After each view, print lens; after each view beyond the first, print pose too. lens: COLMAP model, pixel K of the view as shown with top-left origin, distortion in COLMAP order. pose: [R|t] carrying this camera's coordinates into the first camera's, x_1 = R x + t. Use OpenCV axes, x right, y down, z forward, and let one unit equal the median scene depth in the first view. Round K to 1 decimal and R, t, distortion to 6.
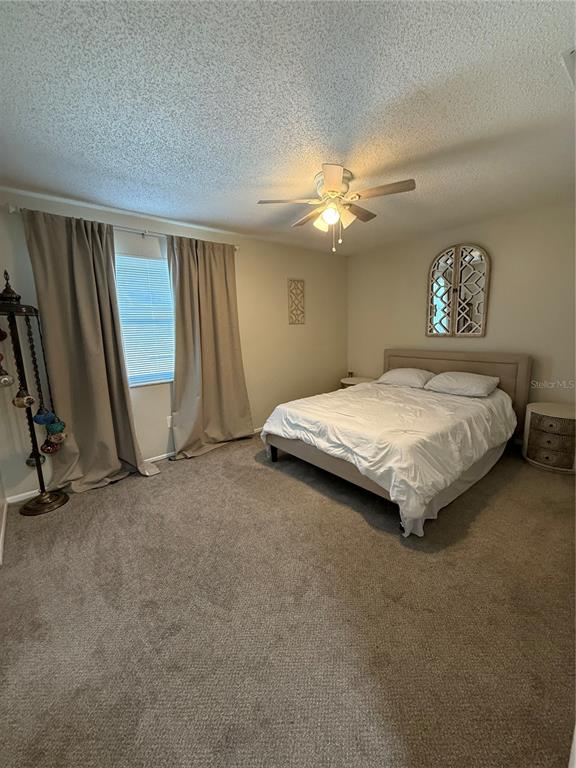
lens RADIAL K [[307.5, 0, 289.1], [0, 307.5, 382.3], [0, 0, 1]] dist [0.002699, 0.000346]
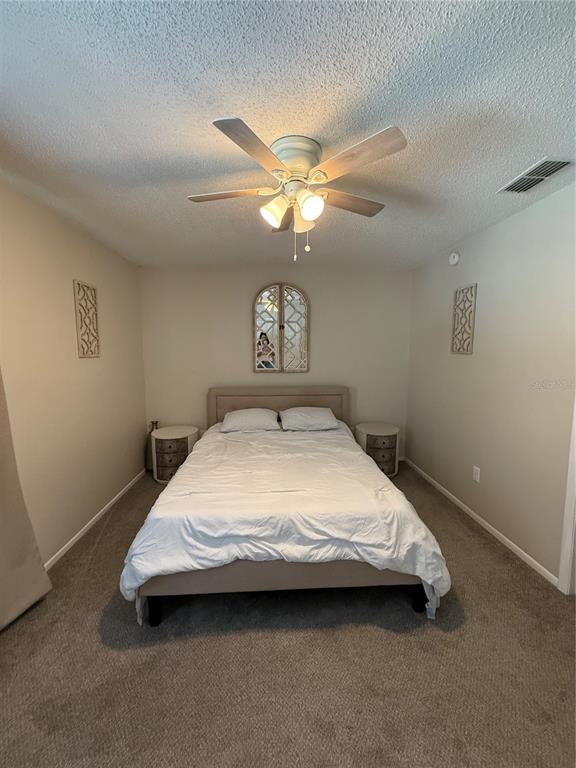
lens RADIAL K [[307.5, 0, 287.8], [0, 307.5, 381.9], [0, 0, 1]] dist [0.002699, 0.000346]
pose [[0.594169, -0.057215, 0.802302, -0.369080], [0.130802, 0.991062, -0.026194, -0.123982], [-0.793633, 0.120506, 0.596343, 0.552741]]
